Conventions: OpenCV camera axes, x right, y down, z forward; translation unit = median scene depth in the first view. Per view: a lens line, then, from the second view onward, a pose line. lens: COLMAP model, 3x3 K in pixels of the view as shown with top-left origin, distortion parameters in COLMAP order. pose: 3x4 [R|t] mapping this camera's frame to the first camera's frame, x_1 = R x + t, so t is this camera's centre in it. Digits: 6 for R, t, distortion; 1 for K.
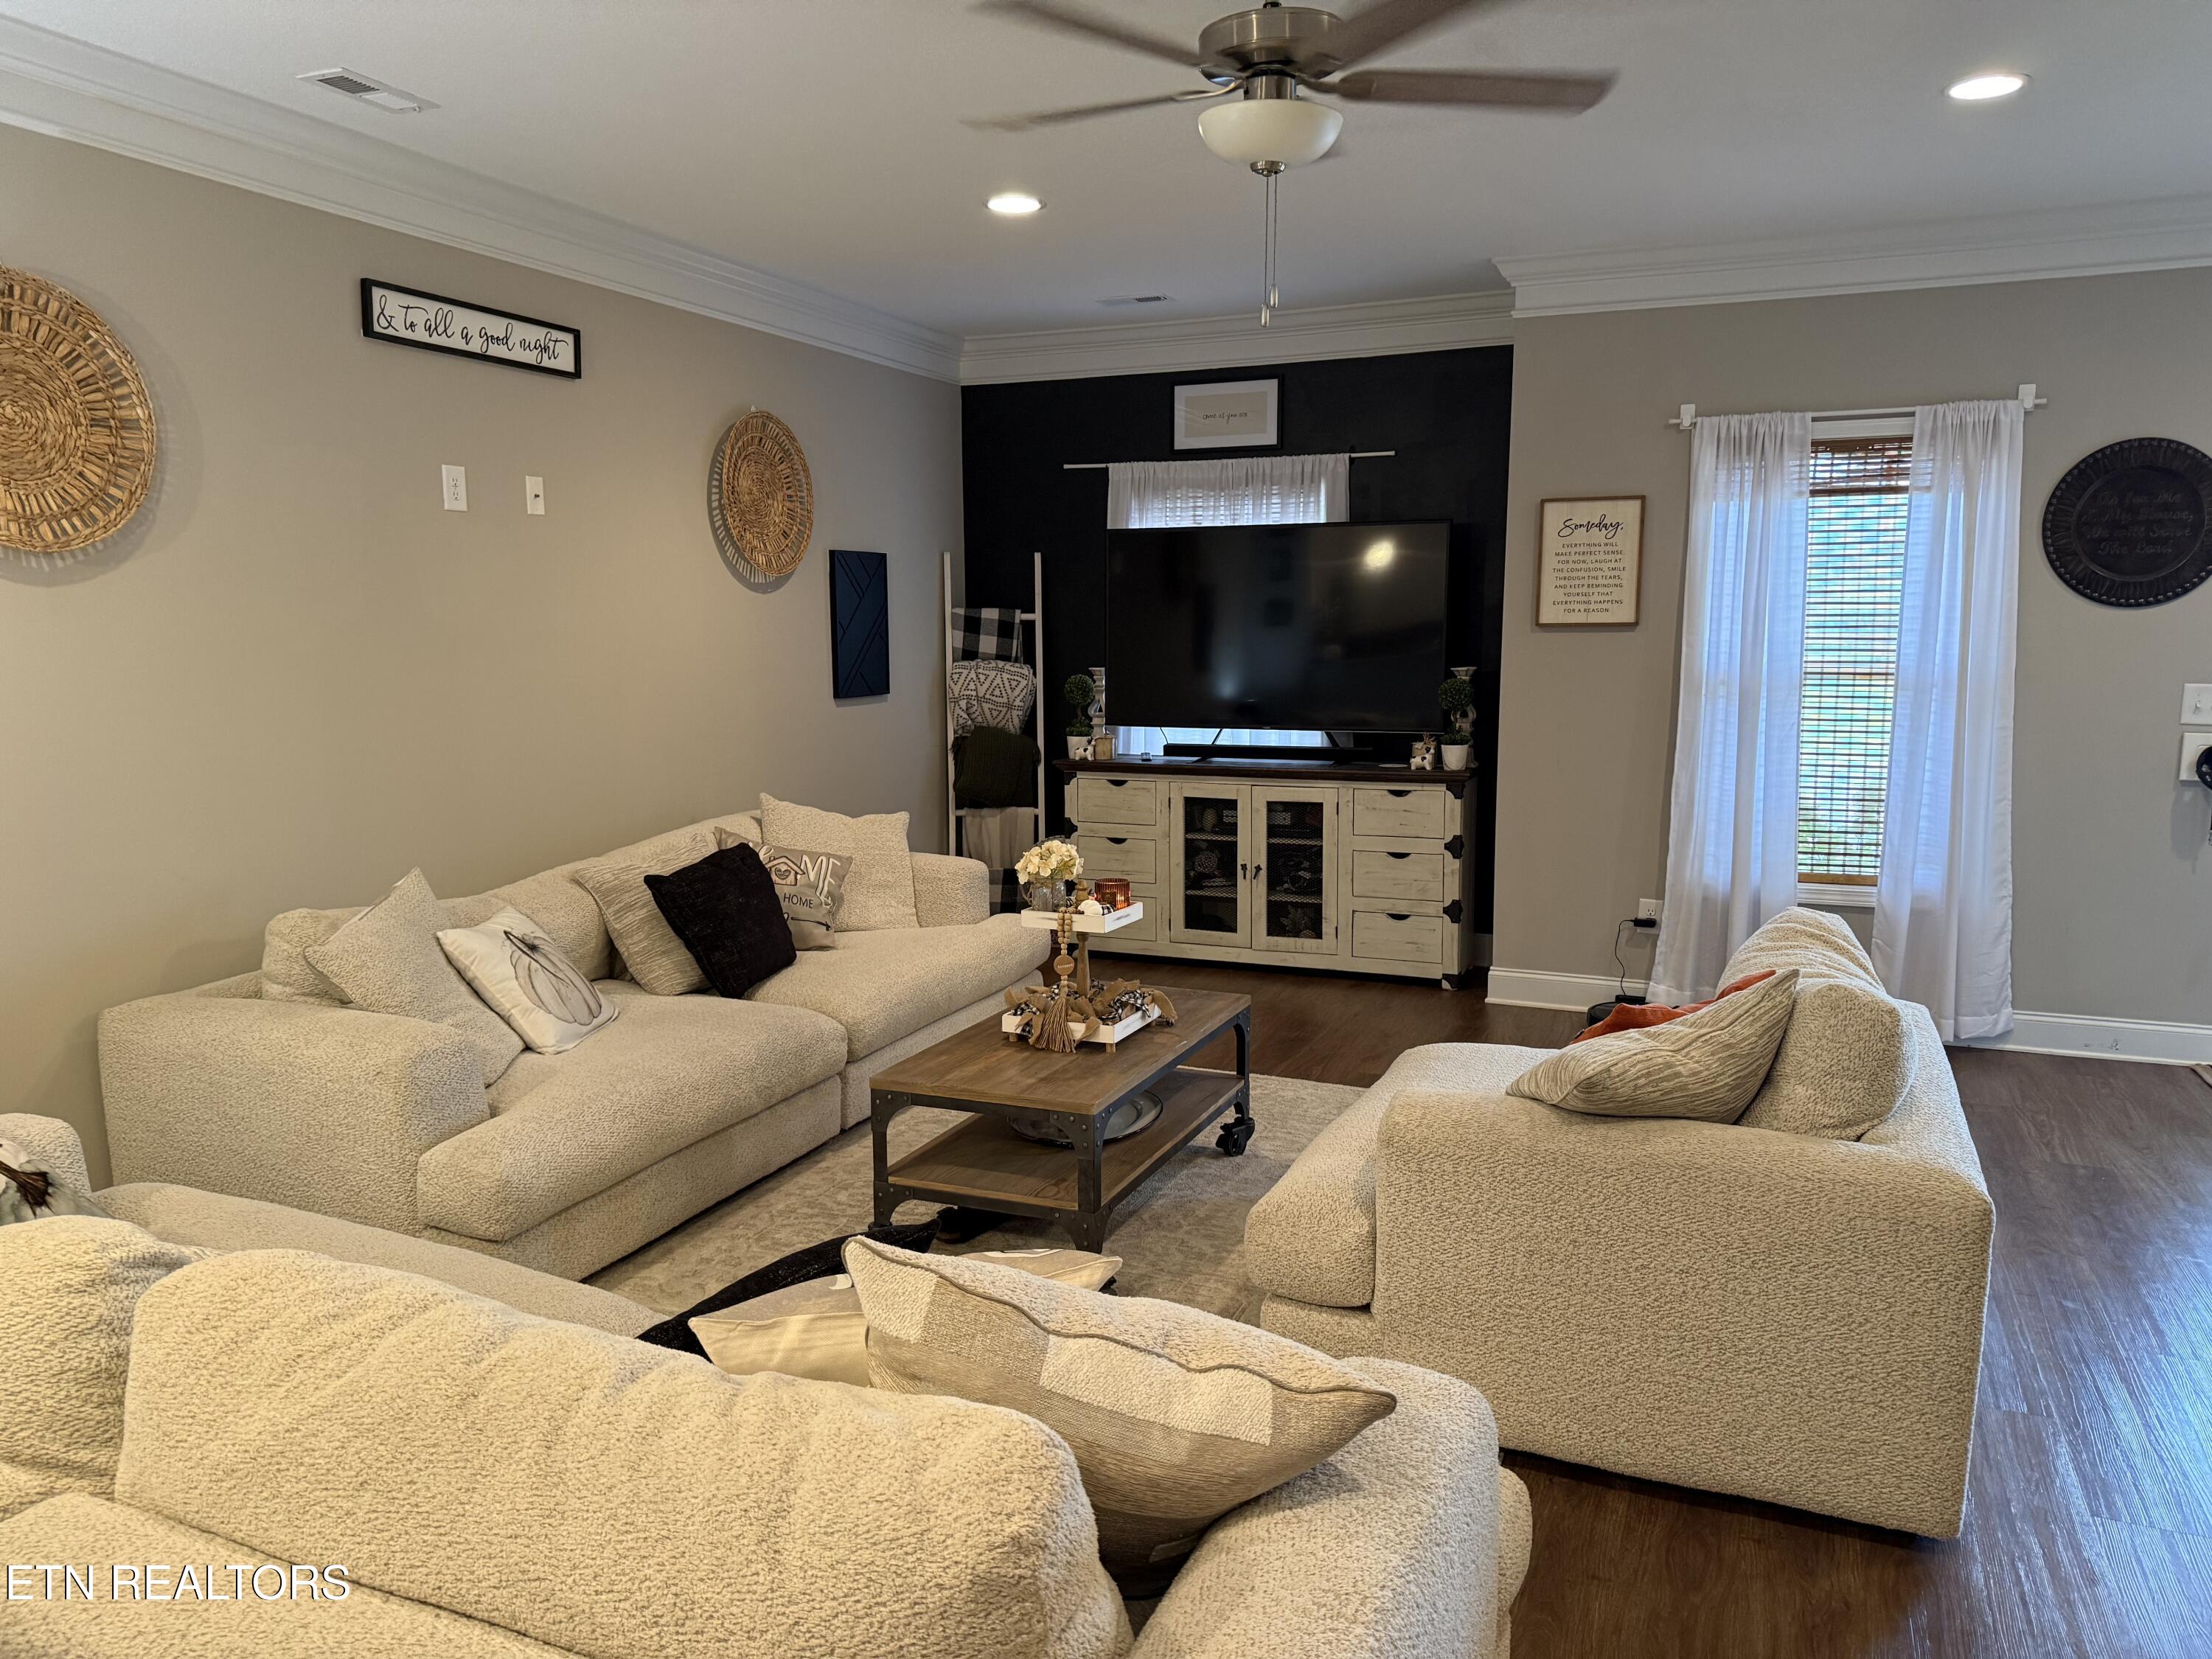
lens RADIAL K [[1568.3, 0, 1106.0], [0, 1568.3, 829.5], [0, 0, 1]] dist [0.088755, -0.124925]
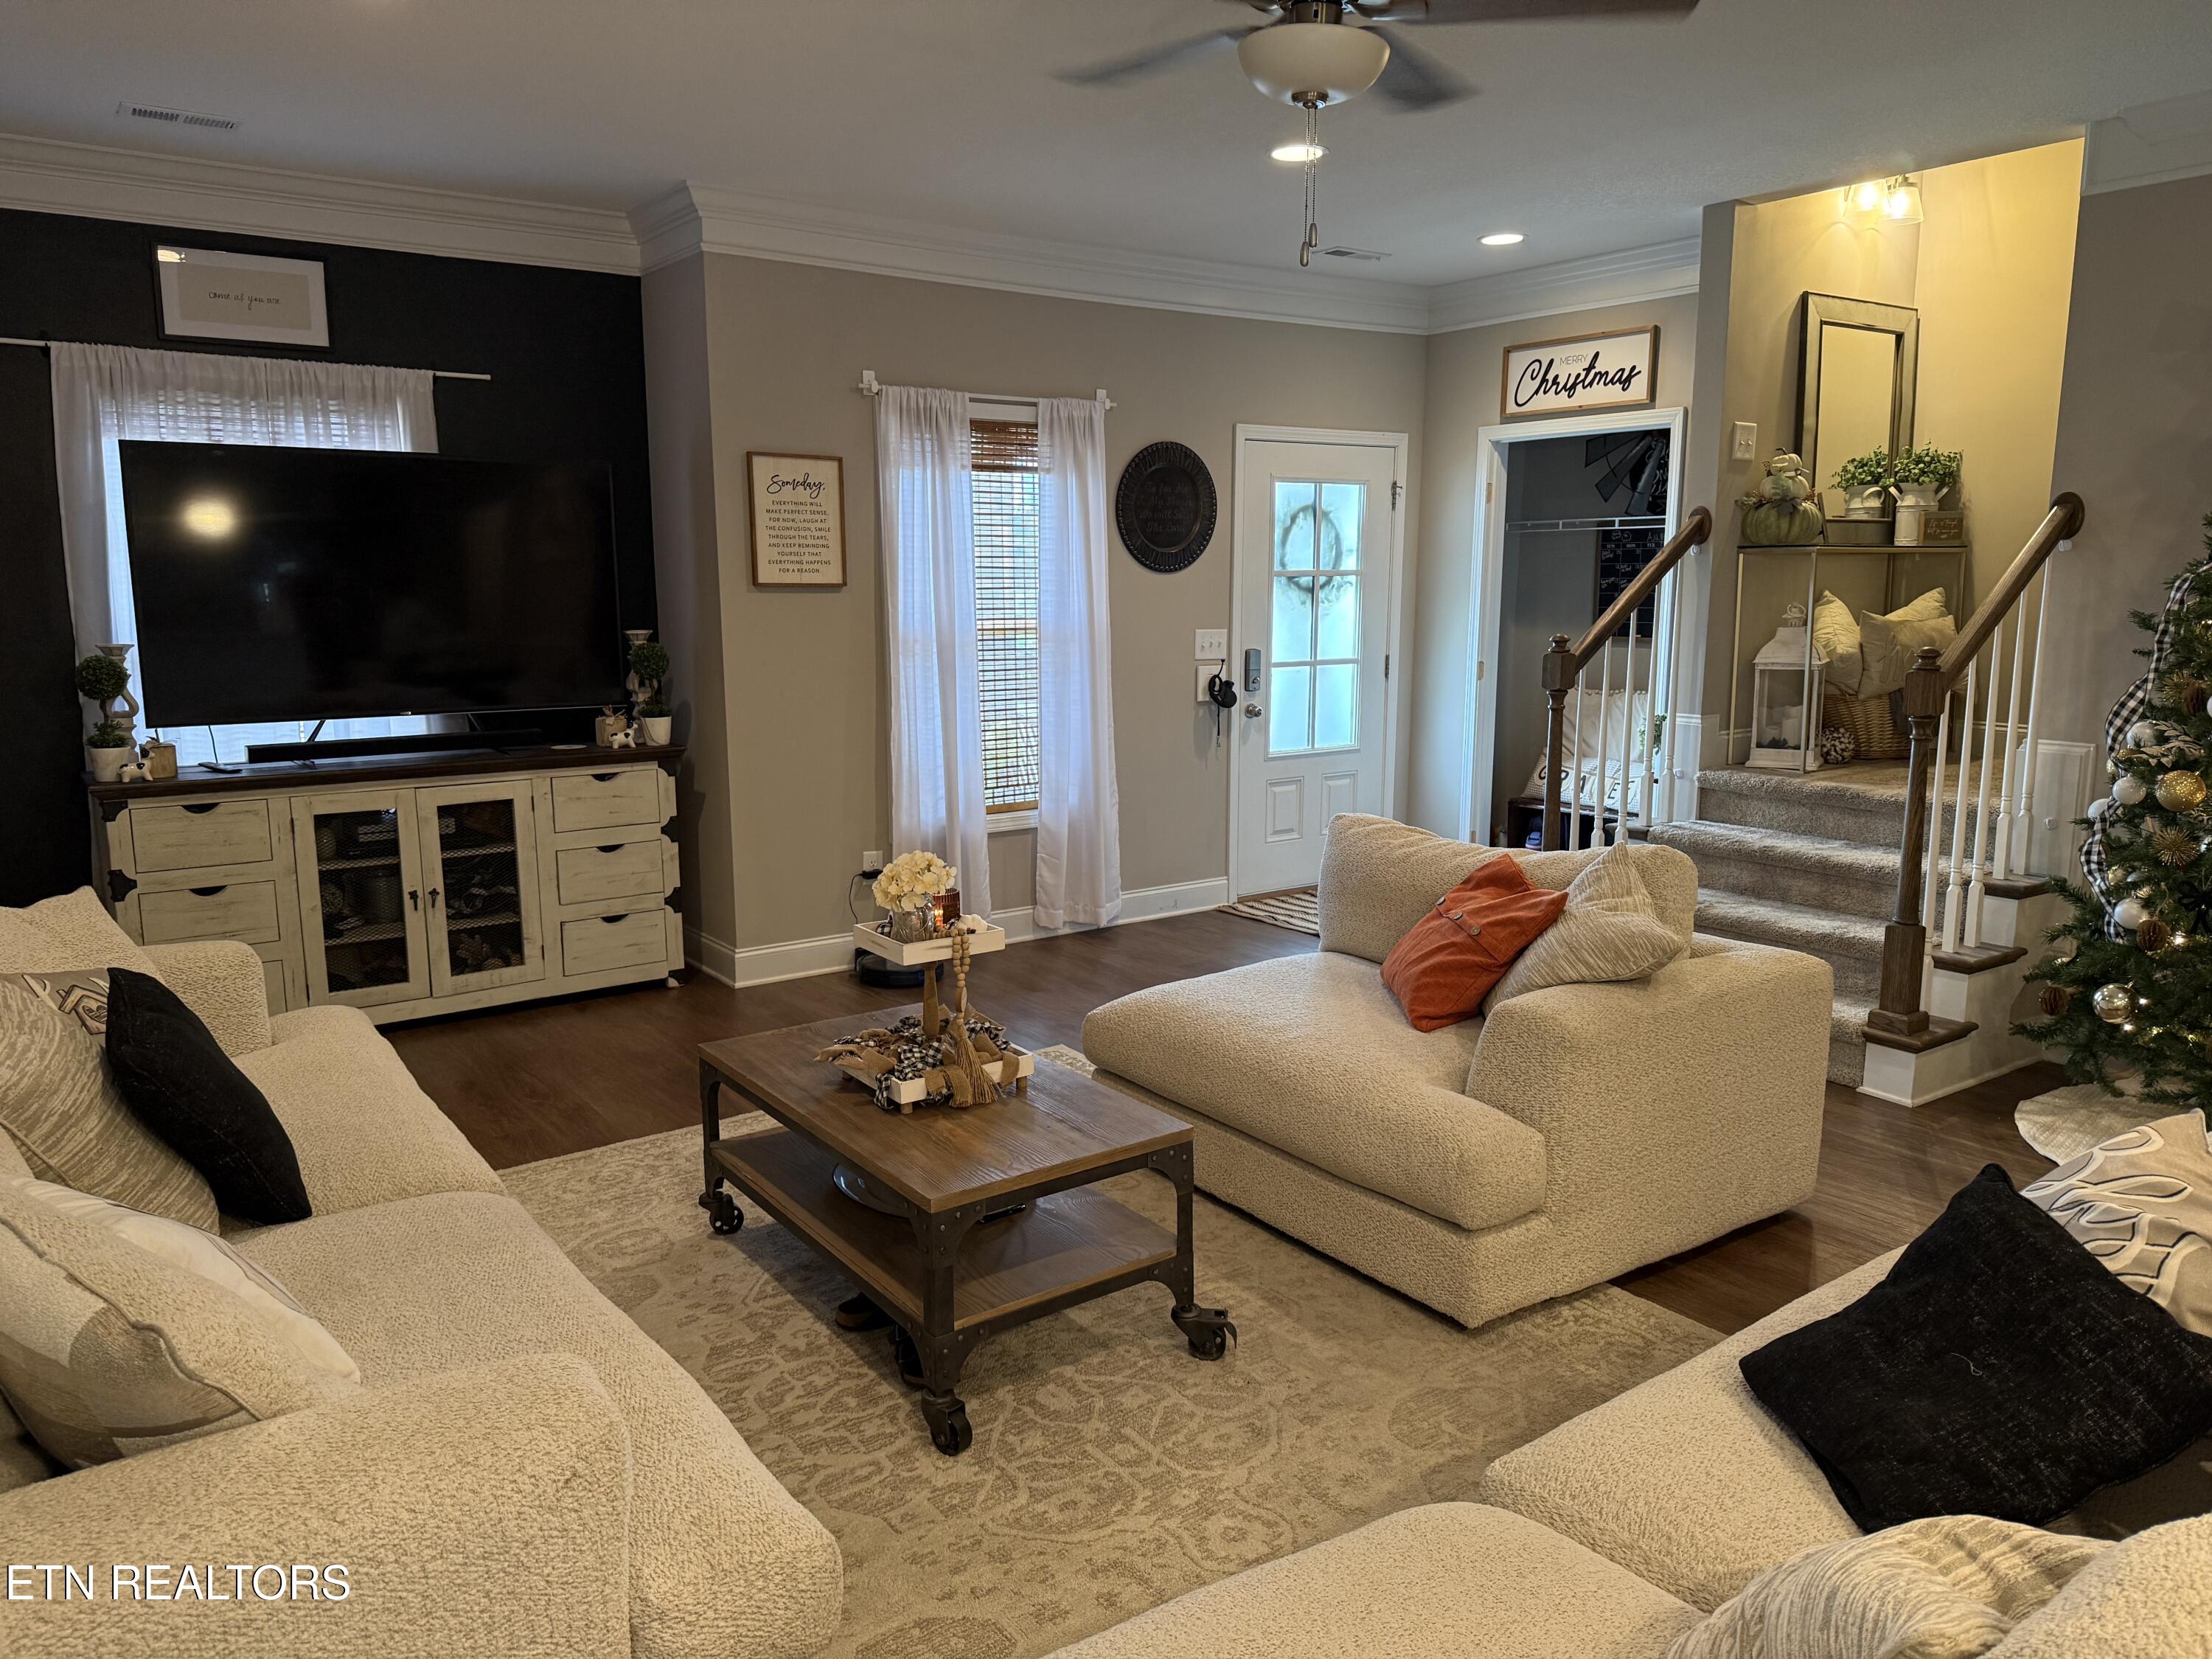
lens RADIAL K [[1542.8, 0, 1113.2], [0, 1542.8, 820.6], [0, 0, 1]] dist [0.088113, -0.111621]
pose [[0.515751, -0.128867, 0.846991, -0.430771], [0.113240, 0.990203, 0.081703, -0.040806], [-0.849222, 0.053775, 0.525291, 0.335365]]
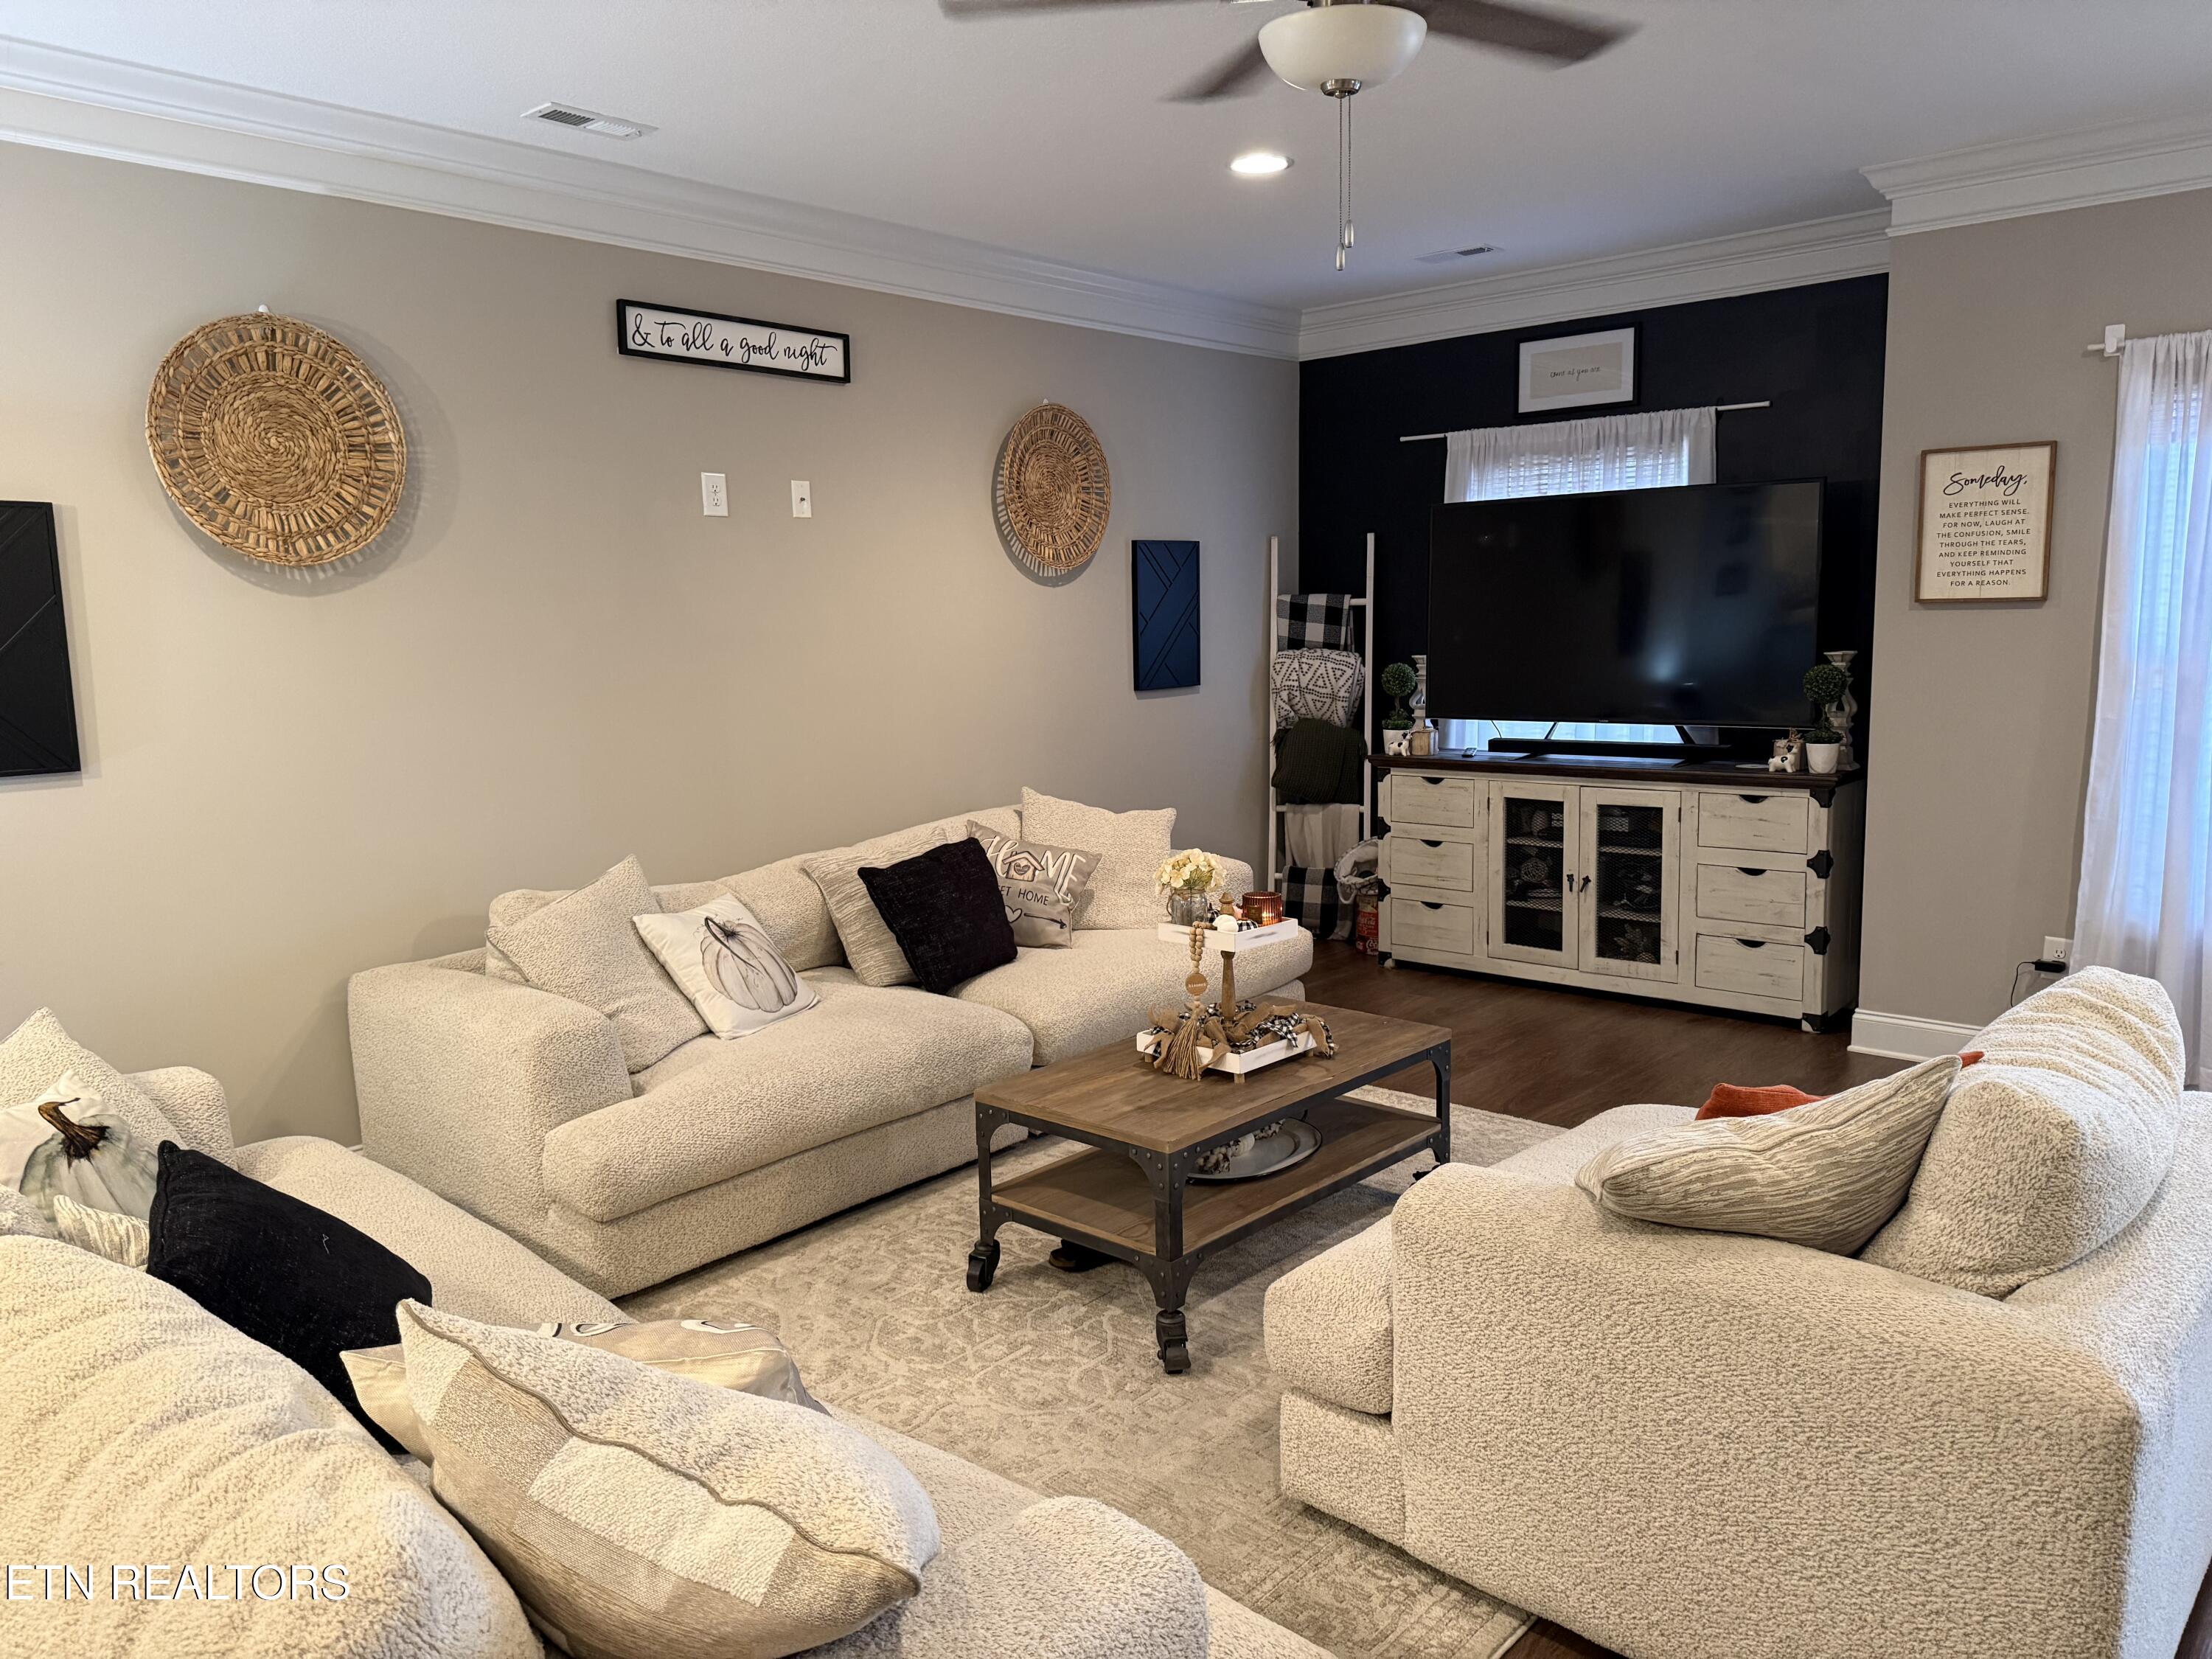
lens RADIAL K [[1569.3, 0, 1105.0], [0, 1569.3, 821.8], [0, 0, 1]] dist [0.138901, -0.273320]
pose [[0.945153, 0.026553, -0.325547, 0.146276], [-0.024904, 0.999647, 0.009233, -0.010784], [0.325677, -0.000619, 0.945481, 0.070471]]
